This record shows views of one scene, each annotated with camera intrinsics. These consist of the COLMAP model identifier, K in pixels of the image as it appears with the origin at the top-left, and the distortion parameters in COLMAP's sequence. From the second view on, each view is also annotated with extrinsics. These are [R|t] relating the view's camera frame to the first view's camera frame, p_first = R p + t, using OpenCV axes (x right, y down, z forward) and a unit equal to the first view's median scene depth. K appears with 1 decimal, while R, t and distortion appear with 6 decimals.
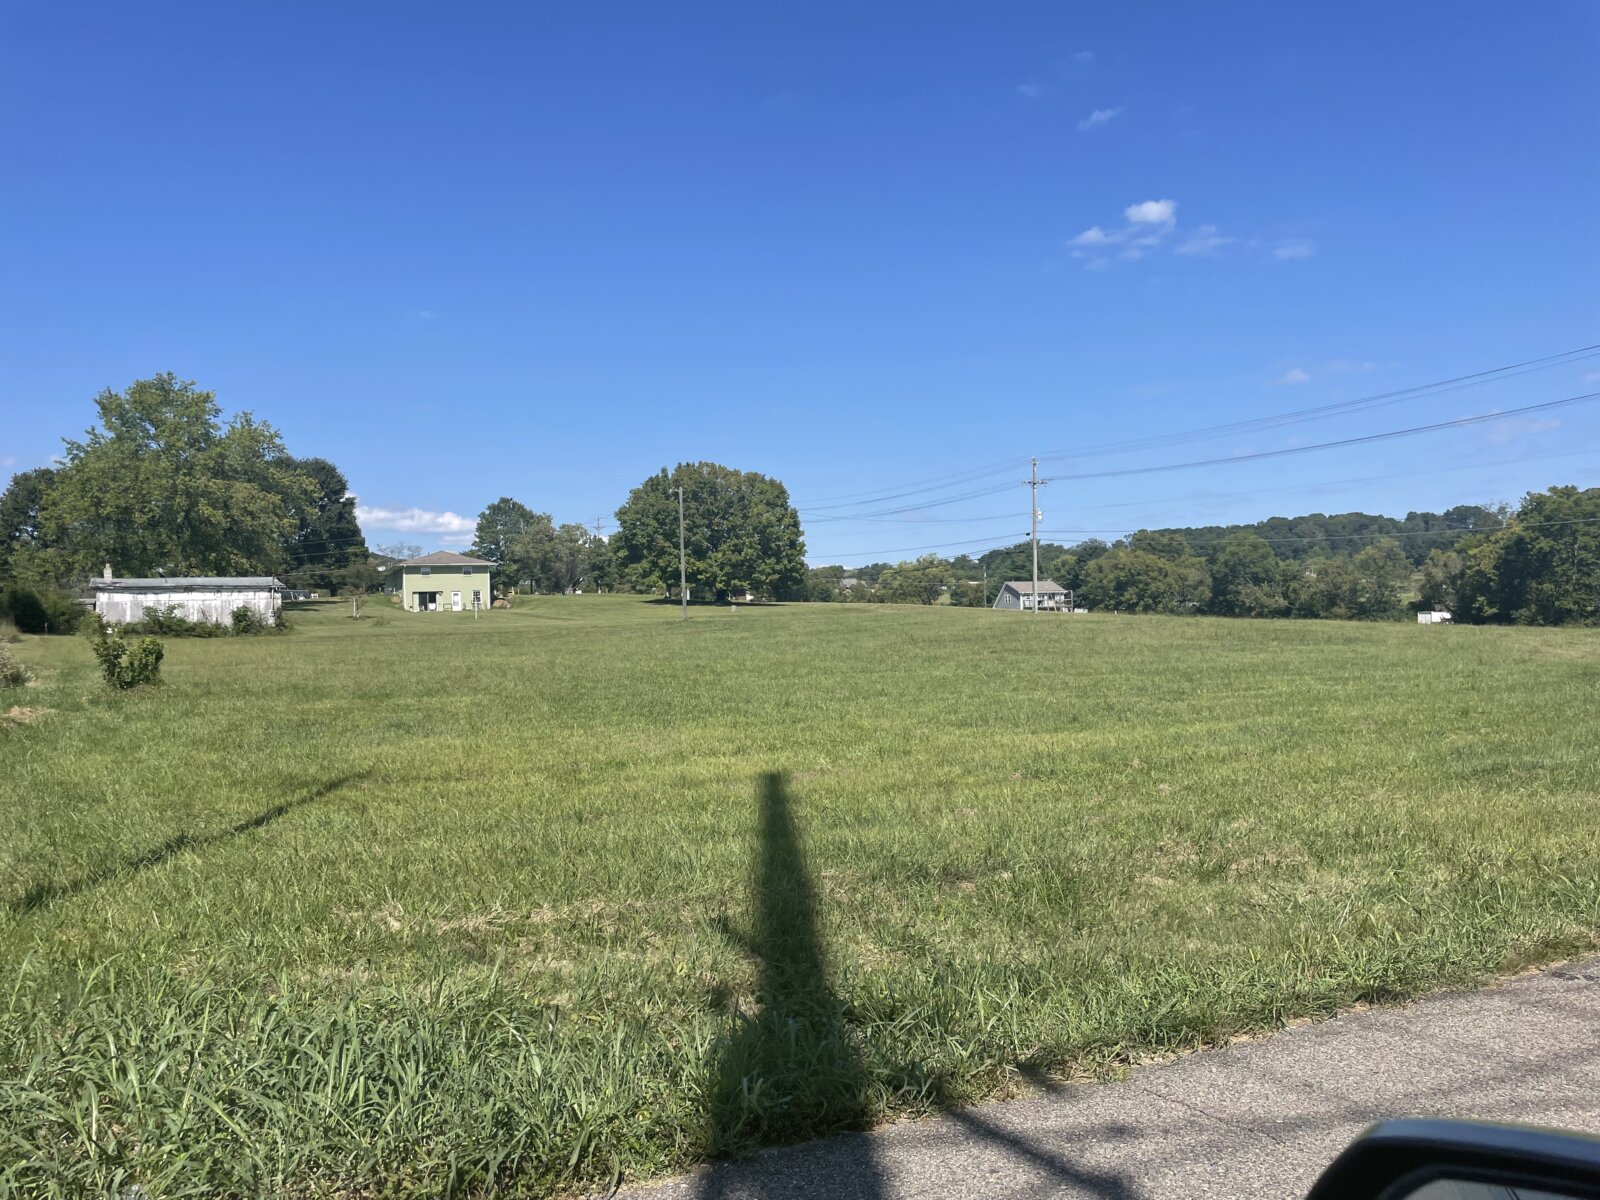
lens RADIAL K [[1195.7, 0, 790.3], [0, 1195.7, 585.9], [0, 0, 1]] dist [0.105363, -0.127996]
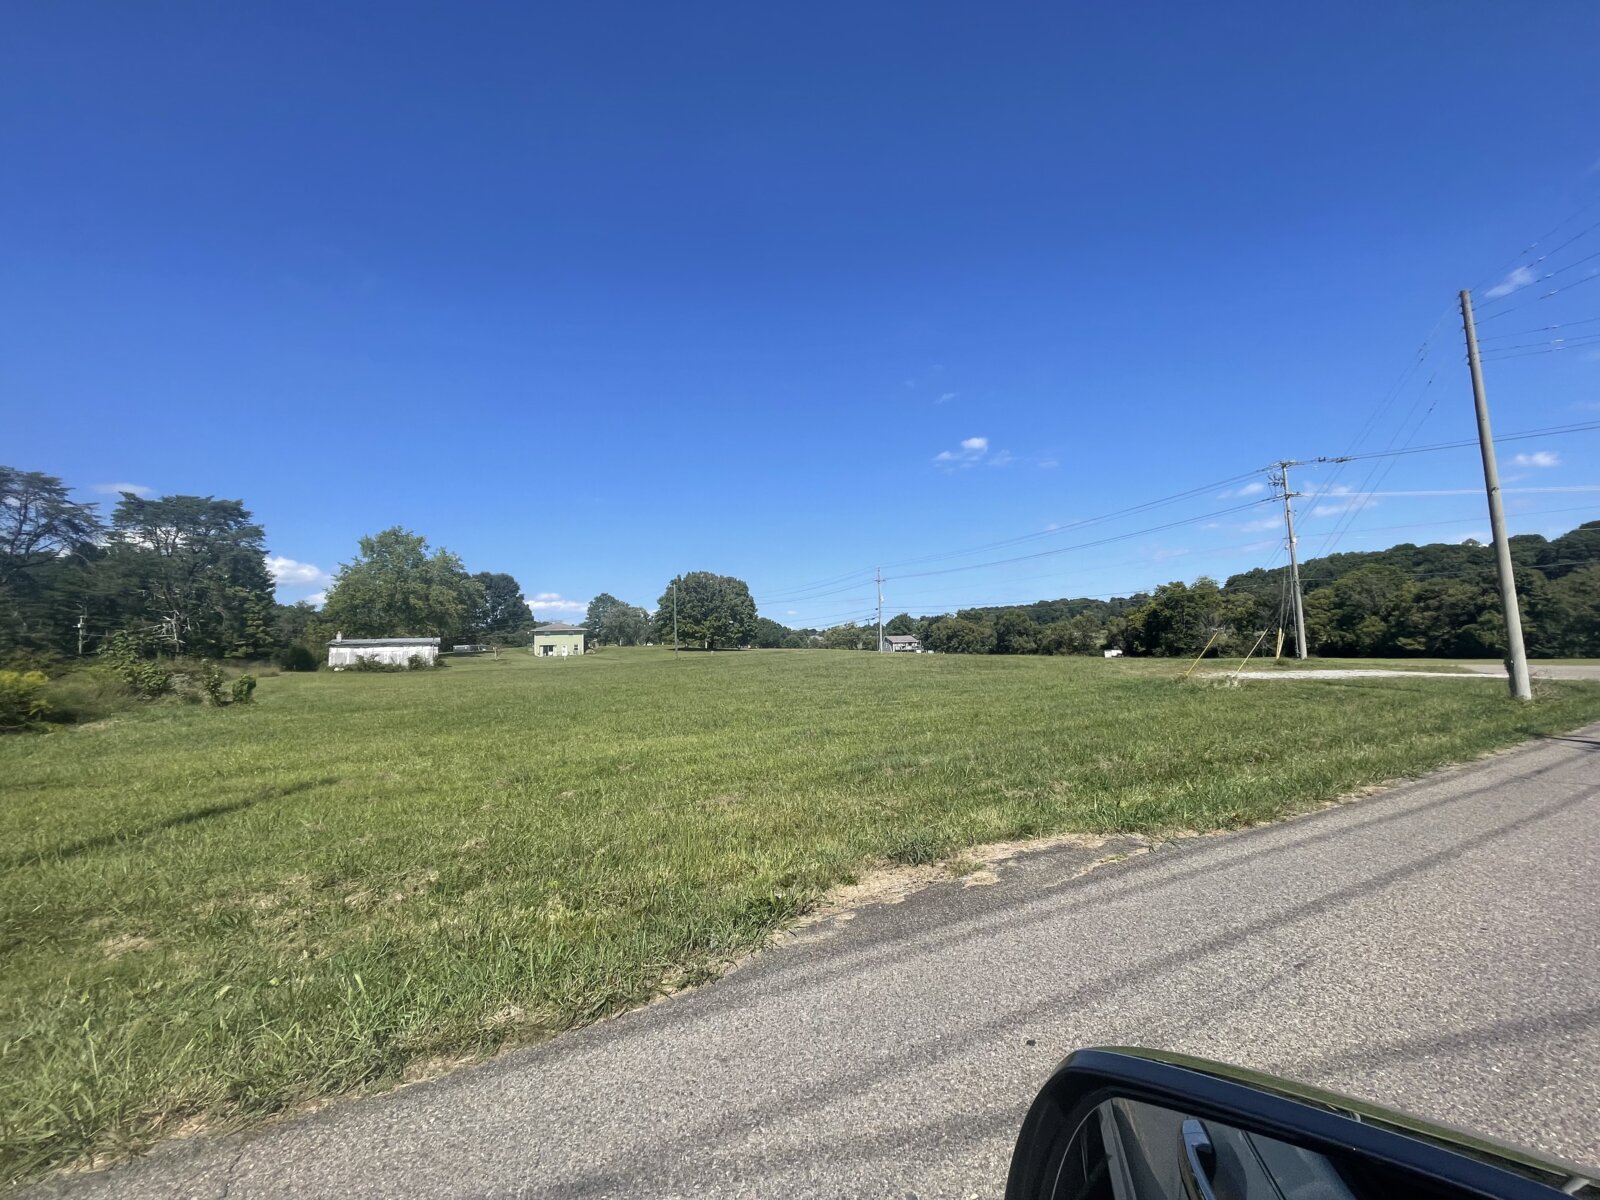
lens RADIAL K [[643.4, 0, 798.8], [0, 643.4, 588.7], [0, 0, 1]] dist [-0.000721, -0.000033]
pose [[0.999848, -0.010144, 0.014200, 0.053885], [0.011241, 0.996777, -0.079429, 0.001111], [-0.013348, 0.079577, 0.996739, 0.030110]]
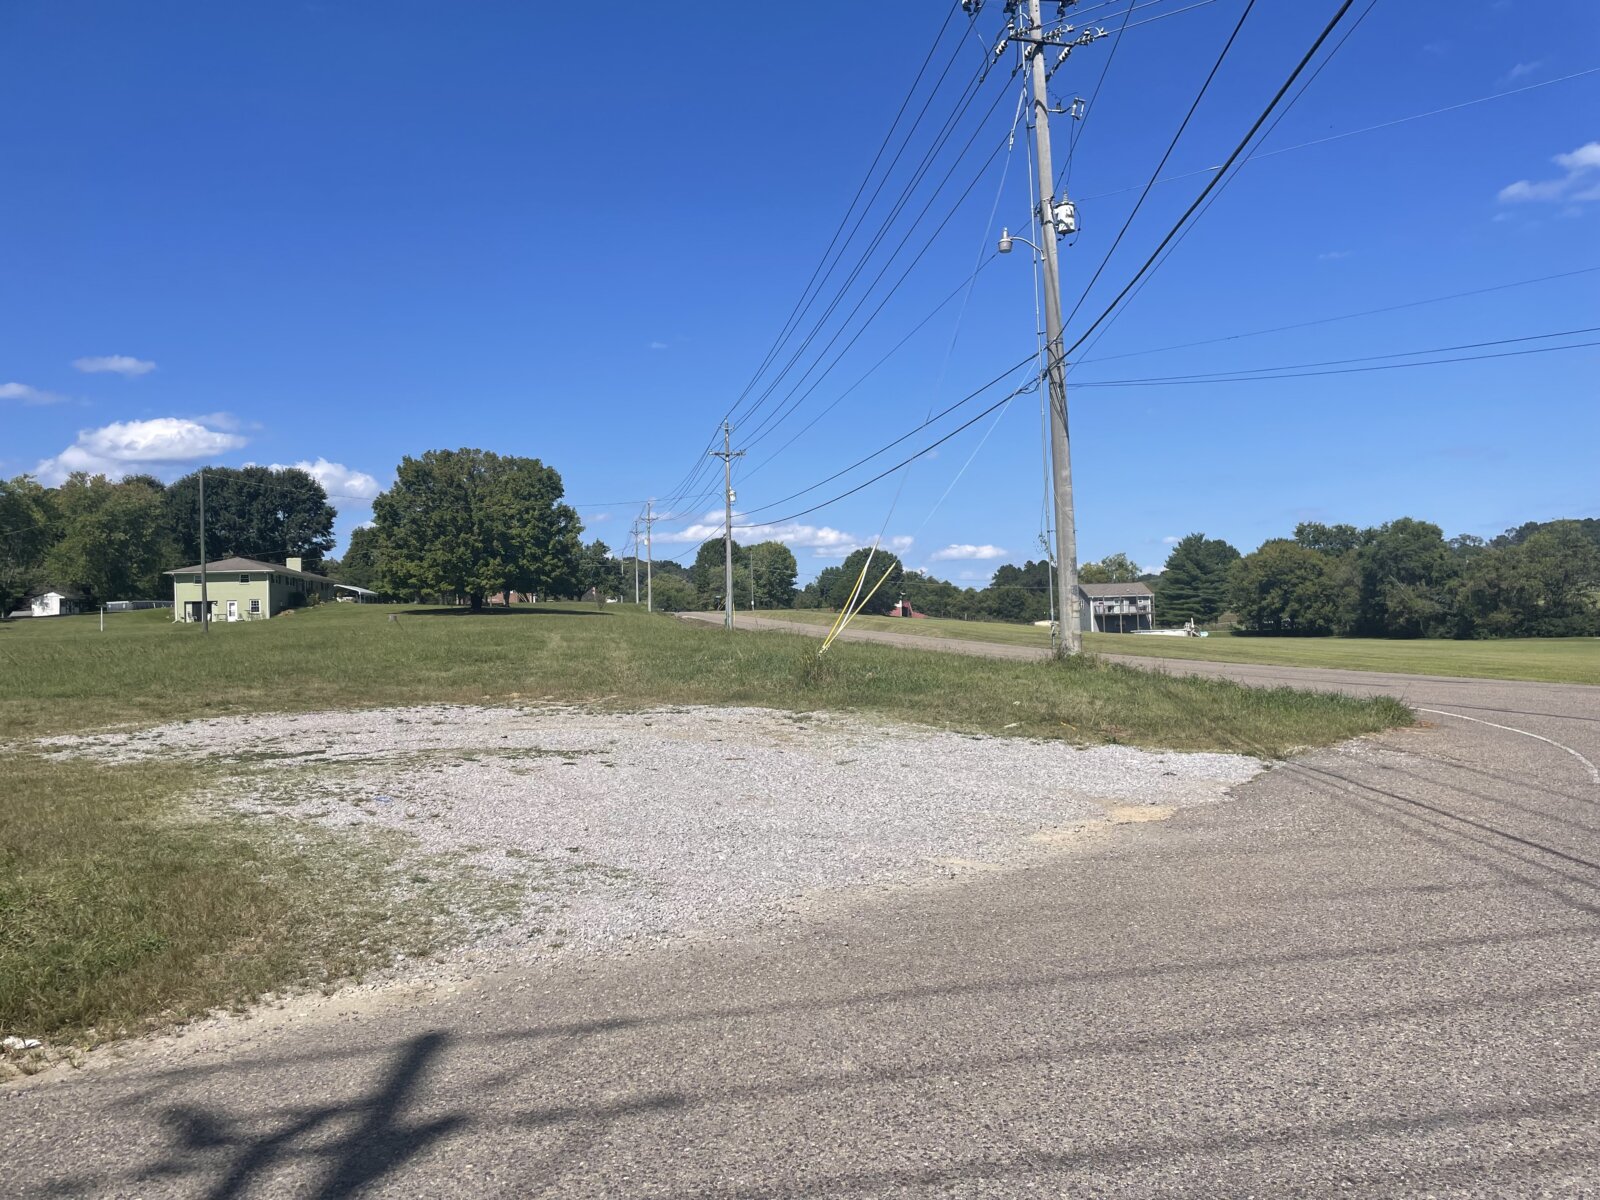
lens RADIAL K [[1193.8, 0, 806.4], [0, 1193.8, 590.6], [0, 0, 1]] dist [0.092537, -0.115086]
pose [[0.955413, -0.011636, -0.295043, 0.382494], [0.010375, 0.999929, -0.005839, 0.006190], [0.295090, 0.002518, 0.955466, 0.218791]]
